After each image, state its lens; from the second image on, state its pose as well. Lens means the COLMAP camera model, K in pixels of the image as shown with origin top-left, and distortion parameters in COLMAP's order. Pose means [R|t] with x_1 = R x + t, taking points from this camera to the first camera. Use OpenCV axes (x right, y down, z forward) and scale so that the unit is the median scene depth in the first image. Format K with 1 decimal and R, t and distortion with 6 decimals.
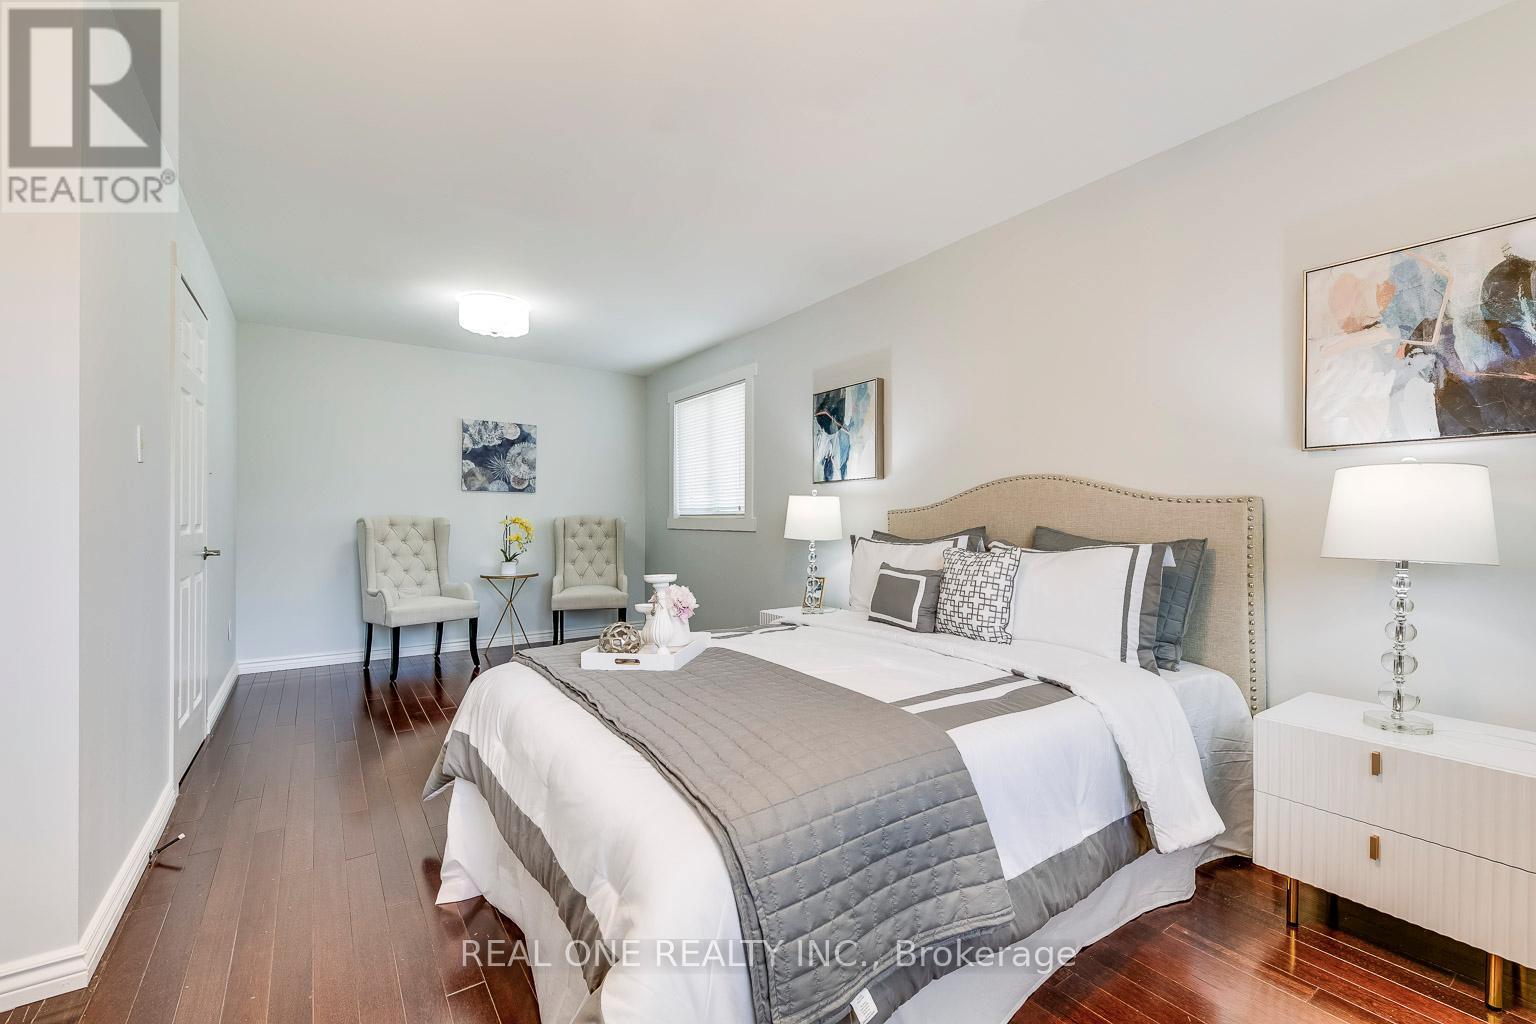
lens RADIAL K [[644.4, 0, 765.0], [0, 644.4, 513.6], [0, 0, 1]] dist [0.010522, -0.005543]
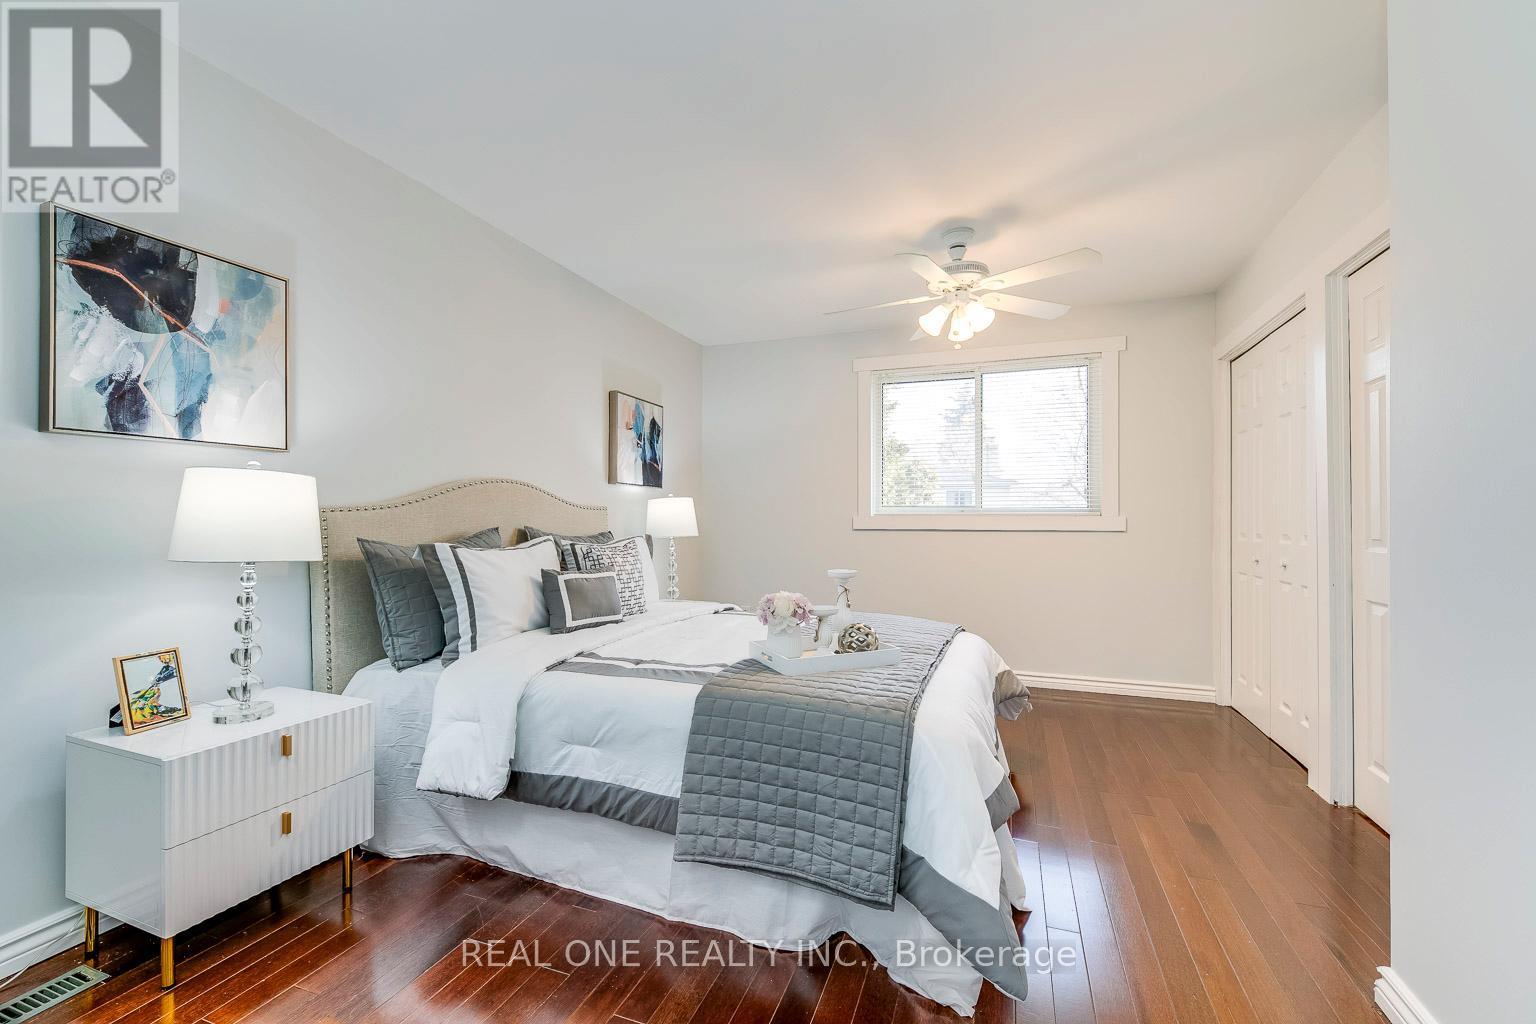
lens RADIAL K [[644.4, 0, 764.6], [0, 644.4, 518.2], [0, 0, 1]] dist [0.010522, -0.005543]
pose [[-0.565774, 0.011489, 0.824480, -0.534382], [0.004411, 0.999931, -0.010908, 0.014642], [-0.824548, -0.002535, -0.565786, 0.932270]]
